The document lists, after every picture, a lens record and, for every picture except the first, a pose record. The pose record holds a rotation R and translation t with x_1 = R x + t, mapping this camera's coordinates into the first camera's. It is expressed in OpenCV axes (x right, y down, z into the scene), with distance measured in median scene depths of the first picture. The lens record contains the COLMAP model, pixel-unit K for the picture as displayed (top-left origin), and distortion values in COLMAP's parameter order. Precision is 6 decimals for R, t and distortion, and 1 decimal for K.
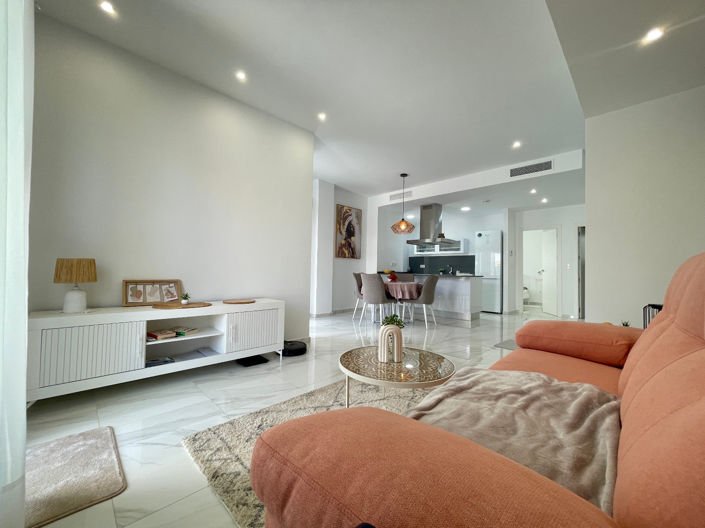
lens RADIAL K [[282.5, 0, 347.9], [0, 282.5, 261.7], [0, 0, 1]] dist [-0.004239, -0.000130]
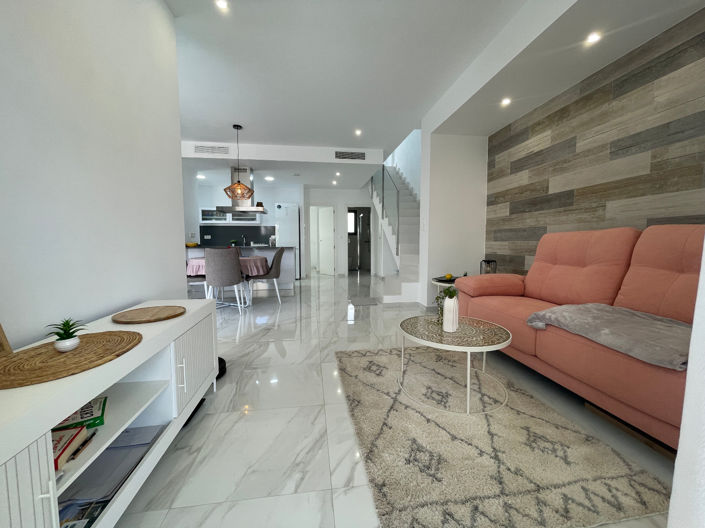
lens RADIAL K [[282.5, 0, 350.7], [0, 282.5, 263.9], [0, 0, 1]] dist [-0.004239, -0.000130]
pose [[0.594645, -0.082826, 0.799711, -0.235312], [-0.010599, 0.993785, 0.110808, -0.003634], [-0.803919, -0.074367, 0.590072, 0.176734]]
